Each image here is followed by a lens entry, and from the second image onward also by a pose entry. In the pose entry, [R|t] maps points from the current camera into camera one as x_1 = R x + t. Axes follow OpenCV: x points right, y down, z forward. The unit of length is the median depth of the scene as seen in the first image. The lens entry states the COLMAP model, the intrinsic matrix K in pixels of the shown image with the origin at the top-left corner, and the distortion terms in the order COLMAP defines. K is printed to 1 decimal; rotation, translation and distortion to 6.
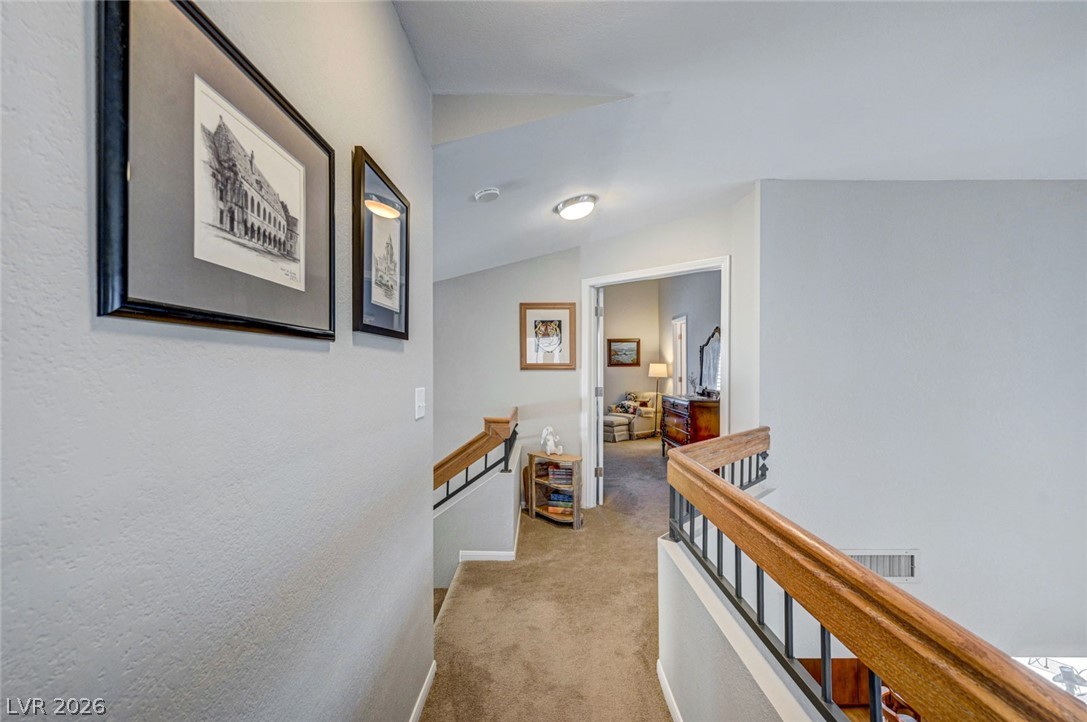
lens RADIAL K [[451.8, 0, 545.0], [0, 451.8, 366.3], [0, 0, 1]] dist [0.000768, -0.000509]
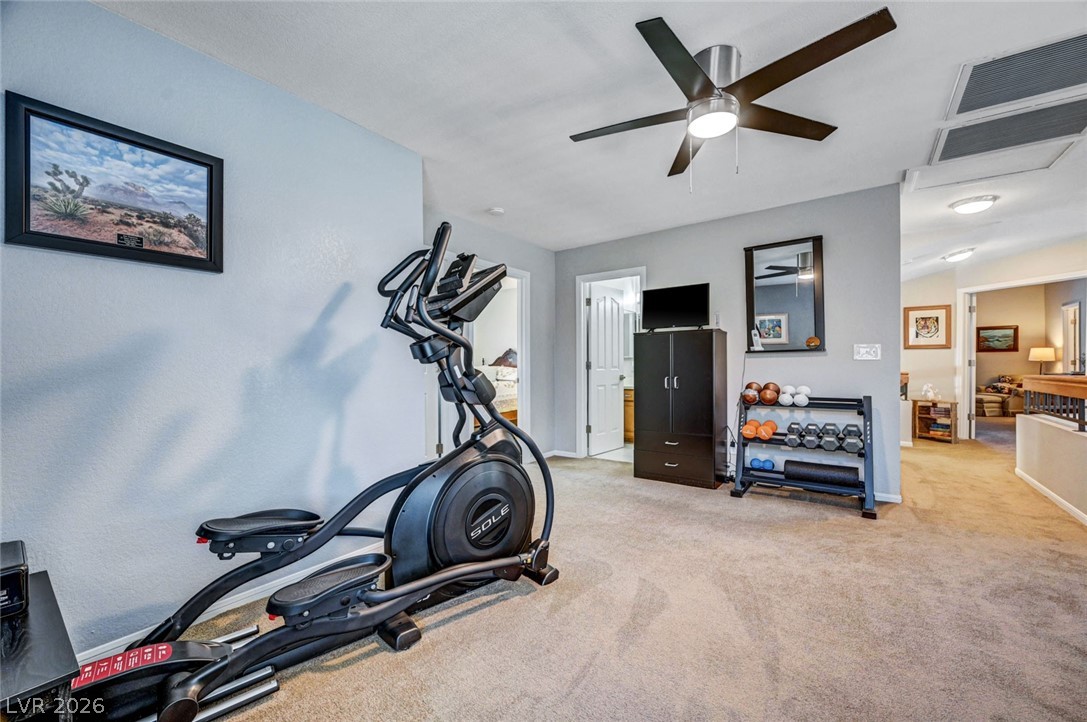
lens RADIAL K [[428.6, 0, 544.3], [0, 428.6, 363.5], [0, 0, 1]] dist [0.000286, -0.000455]
pose [[0.802150, 0.002405, -0.597118, -0.164999], [-0.000975, 0.999996, 0.002717, 0.054525], [0.597122, -0.001597, 0.802149, -0.957376]]
